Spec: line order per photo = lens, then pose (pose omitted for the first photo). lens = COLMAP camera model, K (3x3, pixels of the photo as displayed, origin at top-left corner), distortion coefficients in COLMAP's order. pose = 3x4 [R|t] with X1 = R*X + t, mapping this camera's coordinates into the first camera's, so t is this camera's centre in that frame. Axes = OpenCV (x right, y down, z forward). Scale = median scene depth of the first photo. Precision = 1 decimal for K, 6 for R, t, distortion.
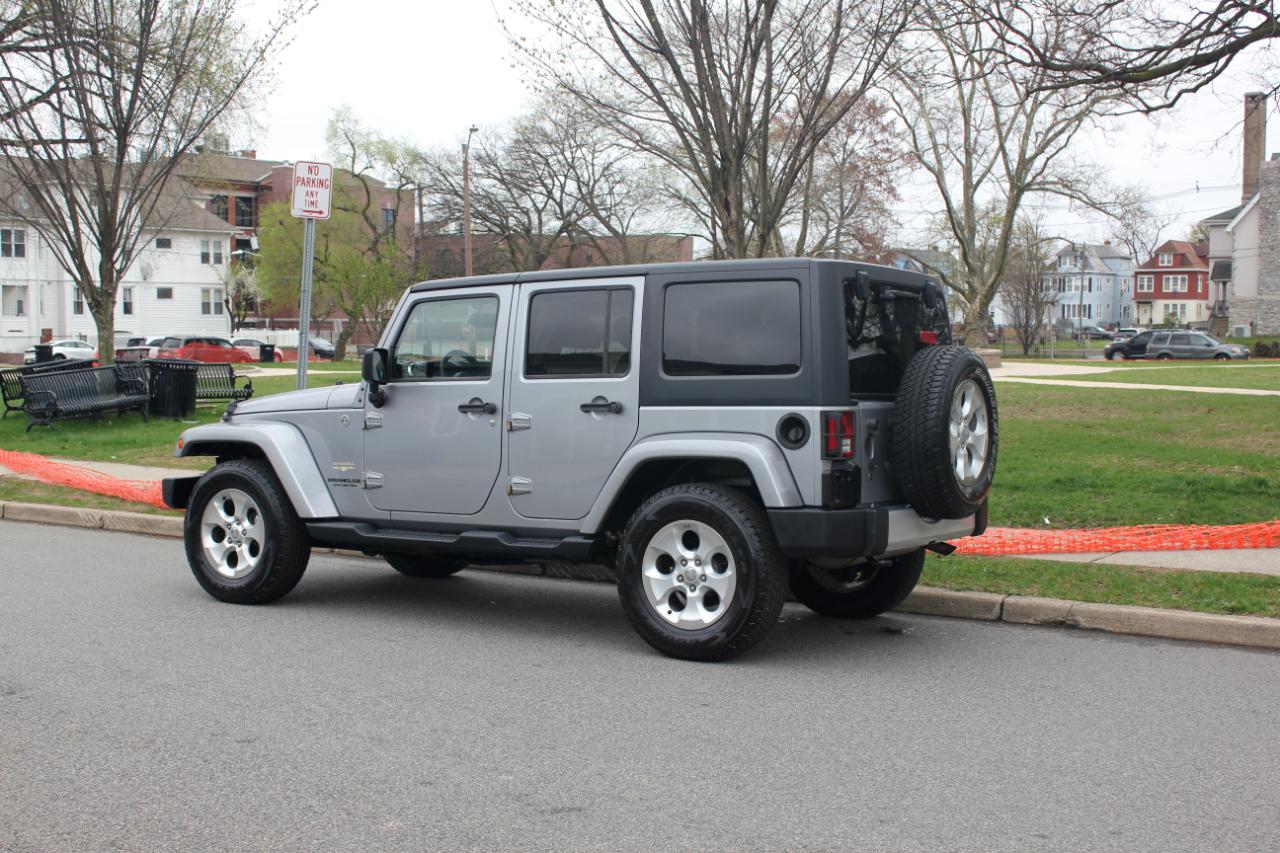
lens RADIAL K [[1692.8, 0, 640.0], [0, 1692.8, 426.5], [0, 0, 1]] dist [-0.056518, 0.023124]
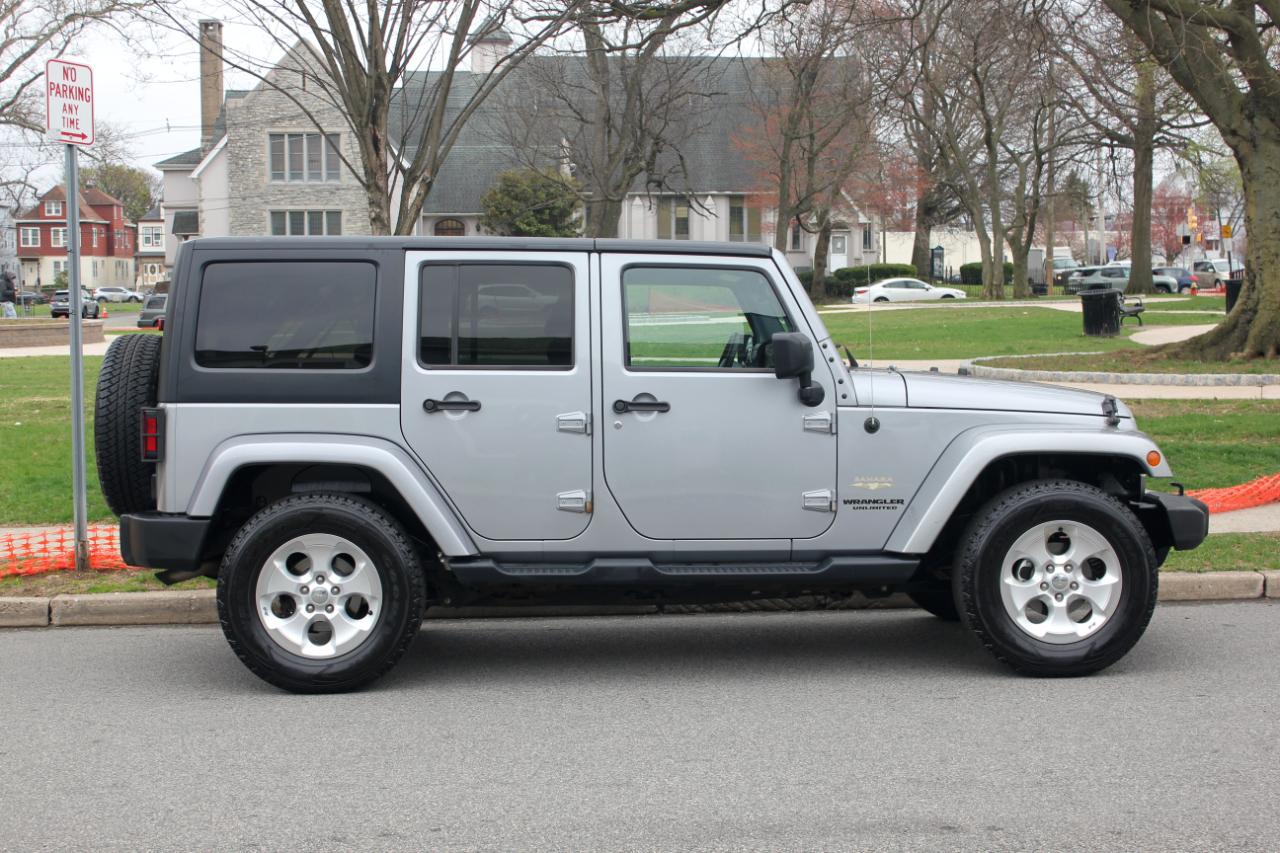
lens RADIAL K [[1977.8, 0, 694.3], [0, 1977.8, 429.8], [0, 0, 1]] dist [-0.033187, 0.032109]
pose [[0.777607, -0.053589, 0.626462, -0.111412], [0.045384, 0.998546, 0.029083, -0.004295], [-0.627110, 0.005816, 0.778909, 0.048316]]
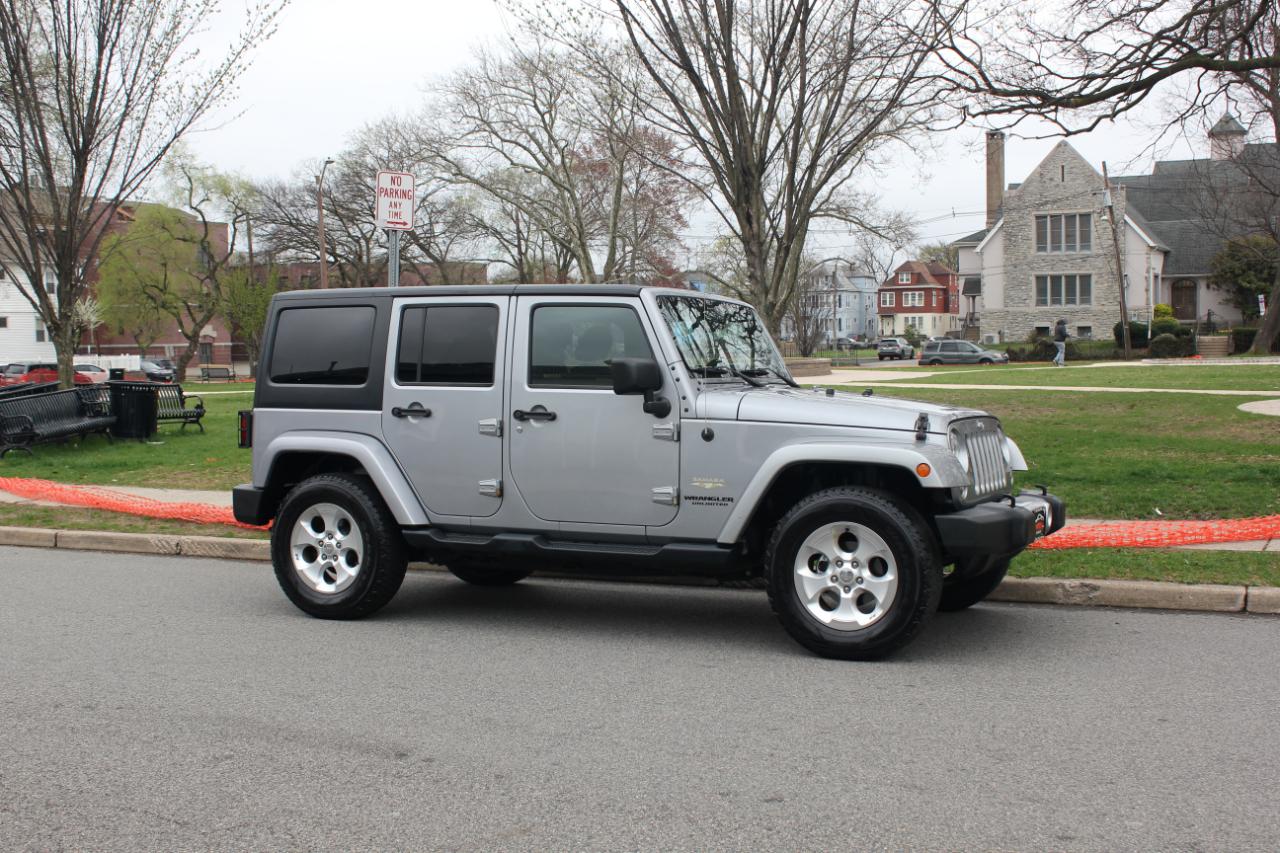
lens RADIAL K [[1523.0, 0, 640.0], [0, 1523.0, 426.5], [0, 0, 1]] dist [-0.099780, 0.016130]
pose [[0.987892, -0.026434, 0.152872, -0.042329], [0.027264, 0.999623, -0.003338, -0.000549], [-0.152727, 0.007465, 0.988240, 0.024094]]
